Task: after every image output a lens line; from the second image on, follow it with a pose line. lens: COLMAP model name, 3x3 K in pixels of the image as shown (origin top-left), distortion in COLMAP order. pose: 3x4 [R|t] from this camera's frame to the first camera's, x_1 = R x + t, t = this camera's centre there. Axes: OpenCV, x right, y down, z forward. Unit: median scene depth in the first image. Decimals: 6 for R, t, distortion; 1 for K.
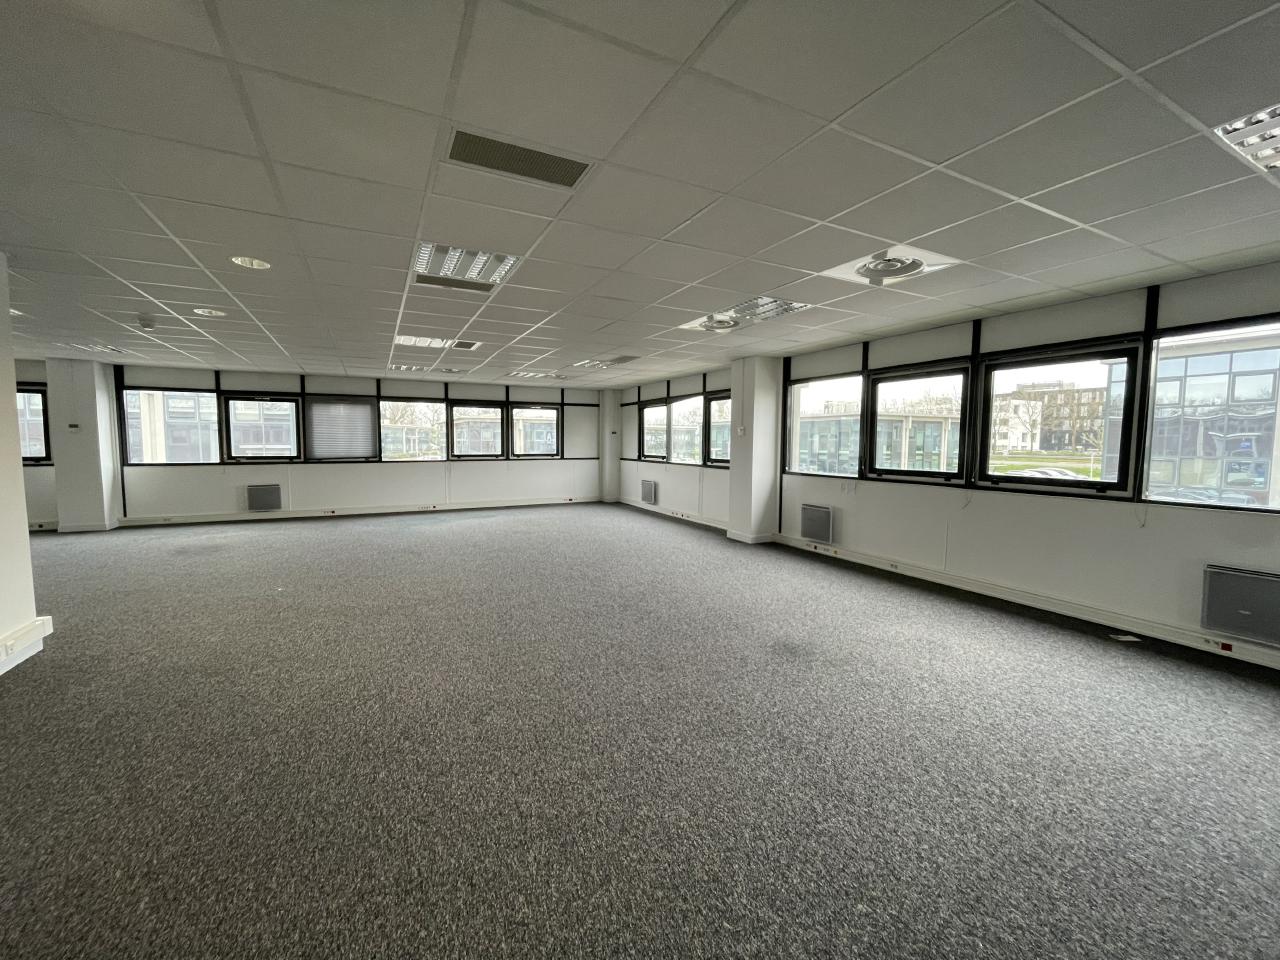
lens RADIAL K [[522.9, 0, 640.0], [0, 522.9, 480.0], [0, 0, 1]] dist [0.009701, 0.000101]
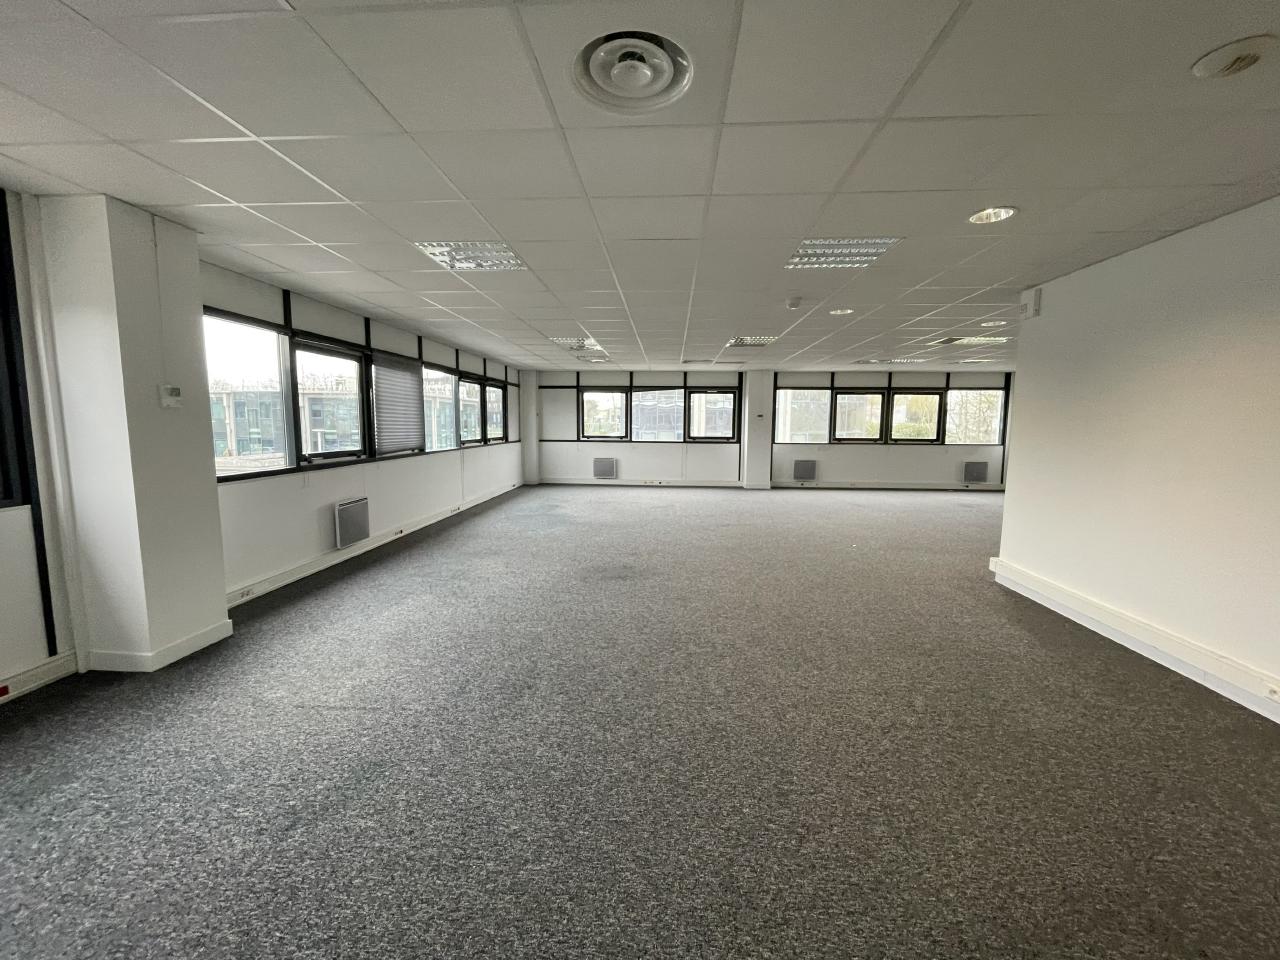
lens RADIAL K [[522.9, 0, 640.0], [0, 522.9, 480.0], [0, 0, 1]] dist [0.009701, 0.000101]
pose [[0.510304, -0.098347, 0.854352, -1.352630], [0.059908, 0.995091, 0.078765, -0.053363], [-0.857905, 0.010988, 0.513691, 0.519333]]
